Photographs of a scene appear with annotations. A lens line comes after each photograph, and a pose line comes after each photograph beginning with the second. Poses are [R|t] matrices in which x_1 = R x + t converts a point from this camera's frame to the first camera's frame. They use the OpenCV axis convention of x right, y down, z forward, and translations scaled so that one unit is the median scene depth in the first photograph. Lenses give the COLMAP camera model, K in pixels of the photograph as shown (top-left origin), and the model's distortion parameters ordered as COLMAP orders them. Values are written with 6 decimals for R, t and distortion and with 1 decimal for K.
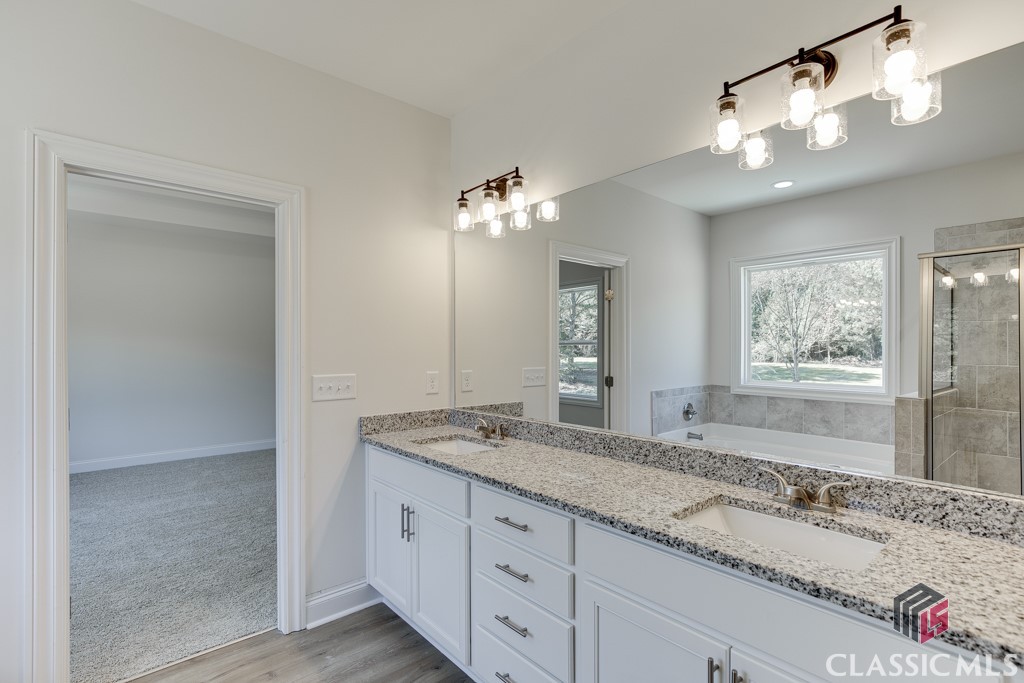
lens RADIAL K [[476.7, 0, 515.5], [0, 476.7, 345.3], [0, 0, 1]] dist [-0.004412, 0.002520]
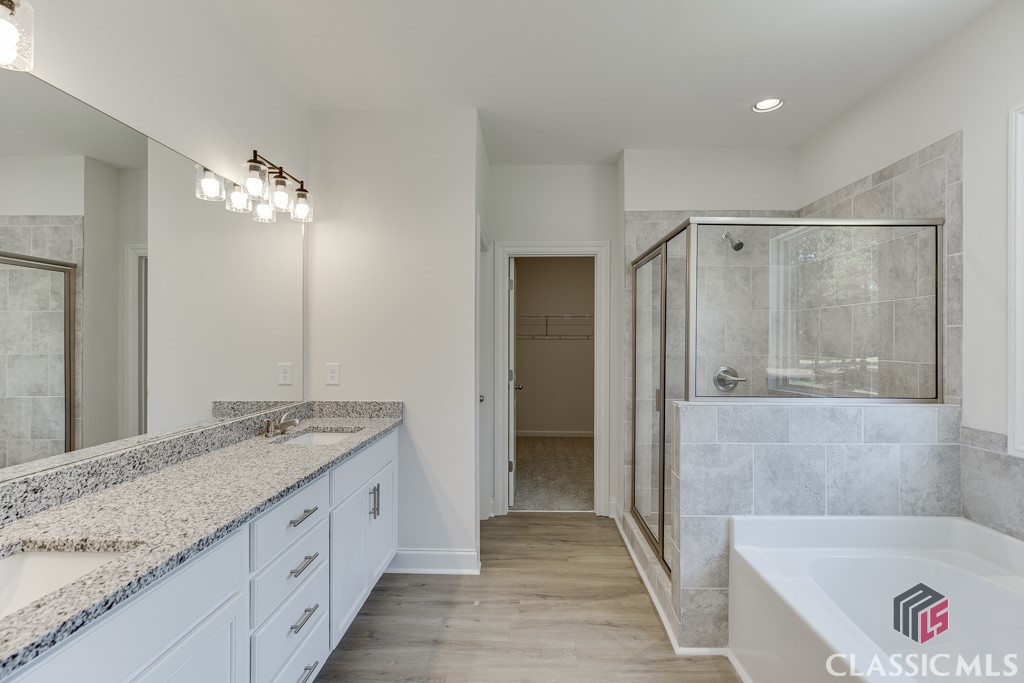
lens RADIAL K [[476.7, 0, 514.3], [0, 476.7, 343.4], [0, 0, 1]] dist [-0.004412, 0.002520]
pose [[-0.724772, 0.001526, 0.688987, -0.894541], [0.000933, 0.999999, -0.001234, 0.014950], [-0.688988, -0.000252, -0.724773, 1.261843]]
